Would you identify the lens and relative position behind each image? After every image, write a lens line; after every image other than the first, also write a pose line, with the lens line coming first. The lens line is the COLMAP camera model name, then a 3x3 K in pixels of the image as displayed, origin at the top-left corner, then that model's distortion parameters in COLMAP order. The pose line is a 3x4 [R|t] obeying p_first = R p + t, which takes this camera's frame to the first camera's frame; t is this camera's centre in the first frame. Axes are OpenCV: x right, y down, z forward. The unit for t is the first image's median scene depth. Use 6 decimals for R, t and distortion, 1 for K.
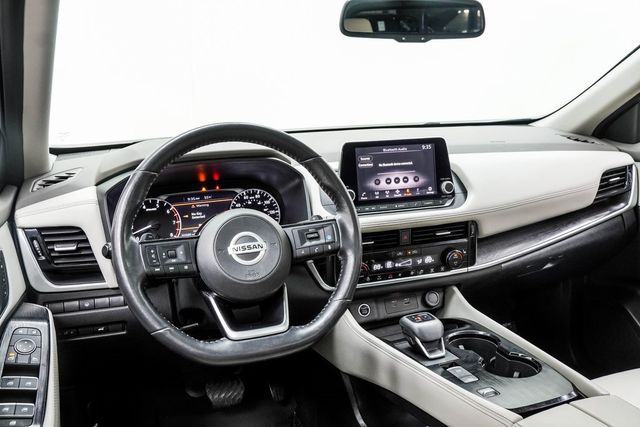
lens RADIAL K [[571.7, 0, 319.9], [0, 571.7, 212.5], [0, 0, 1]] dist [-0.060979, 0.069472]
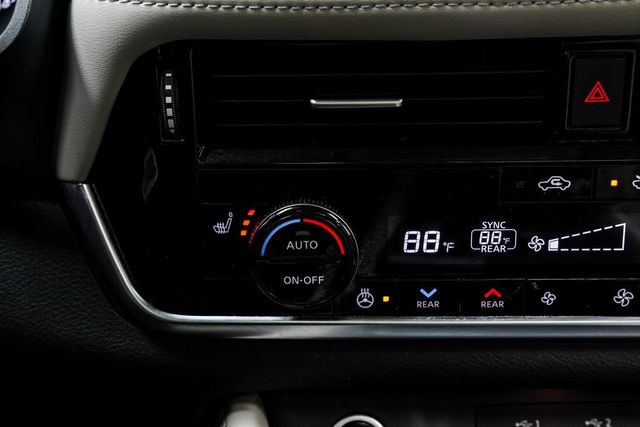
lens RADIAL K [[843.7, 0, 319.5], [0, 843.7, 209.7], [0, 0, 1]] dist [0.095251, 0.000000]
pose [[0.948363, 0.098397, -0.301539, 0.151158], [-0.082127, 0.994421, 0.066198, 0.068829], [0.306370, -0.038016, 0.951153, 0.720429]]
